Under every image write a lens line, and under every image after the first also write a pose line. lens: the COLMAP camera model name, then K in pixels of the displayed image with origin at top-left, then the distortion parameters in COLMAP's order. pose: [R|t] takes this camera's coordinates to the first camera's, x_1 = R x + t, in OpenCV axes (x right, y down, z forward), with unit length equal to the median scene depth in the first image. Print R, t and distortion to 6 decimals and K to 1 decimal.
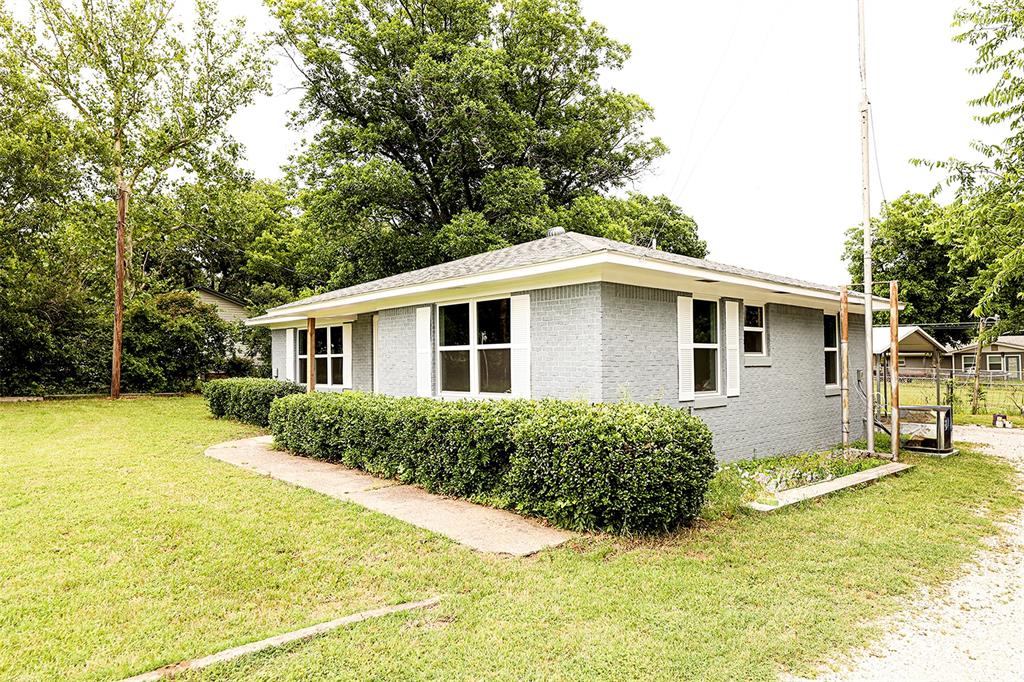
lens RADIAL K [[653.9, 0, 515.8], [0, 653.9, 345.7], [0, 0, 1]] dist [0.028554, -0.002605]
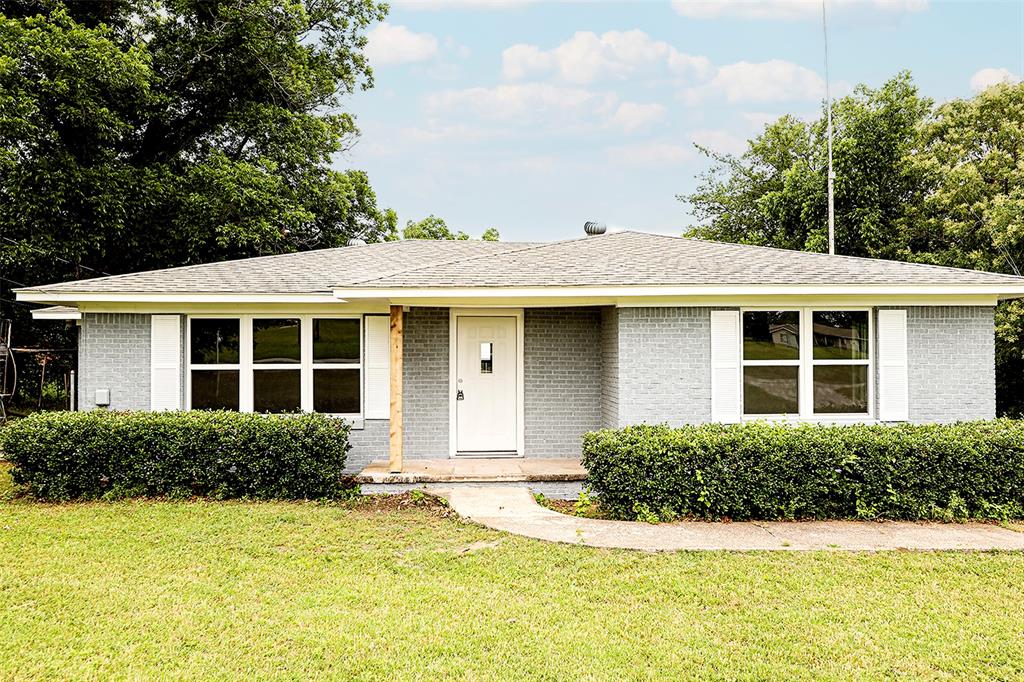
lens RADIAL K [[653.9, 0, 515.5], [0, 653.9, 348.9], [0, 0, 1]] dist [0.028554, -0.002605]
pose [[0.630816, 0.016735, 0.775752, -0.735219], [-0.022304, 0.999745, -0.003430, -0.003298], [-0.775612, -0.015139, 0.631029, 0.553022]]
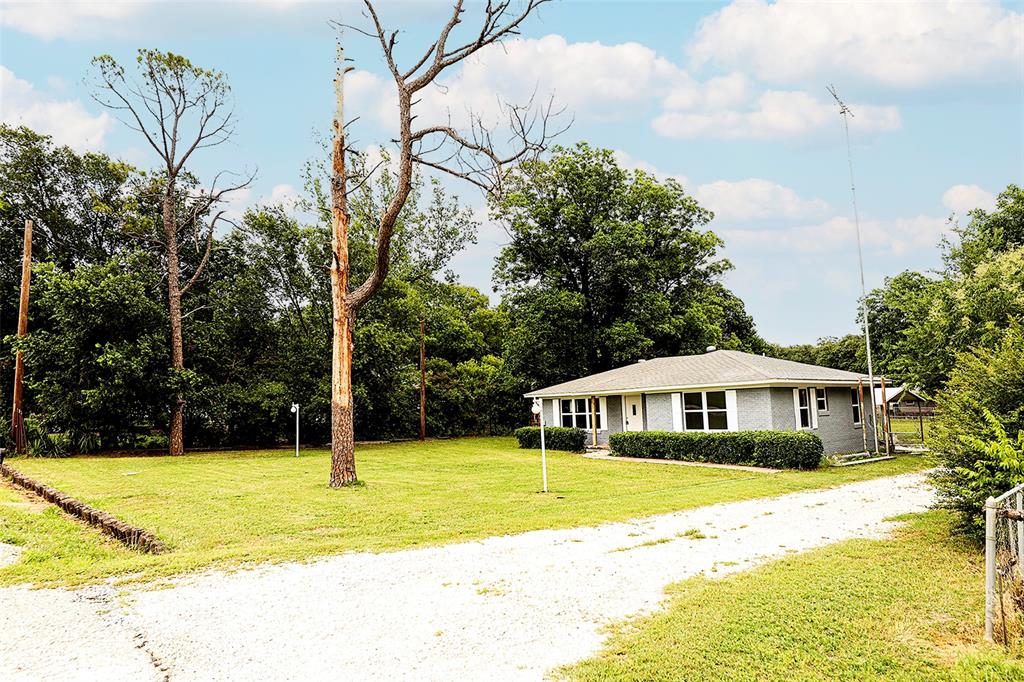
lens RADIAL K [[648.1, 0, 522.0], [0, 648.1, 344.3], [0, 0, 1]] dist [0.042361, 0.001114]
pose [[0.999493, -0.027649, -0.015784, -0.513122], [0.026460, 0.997119, -0.071094, -0.066111], [0.017704, 0.070640, 0.997345, -1.049740]]
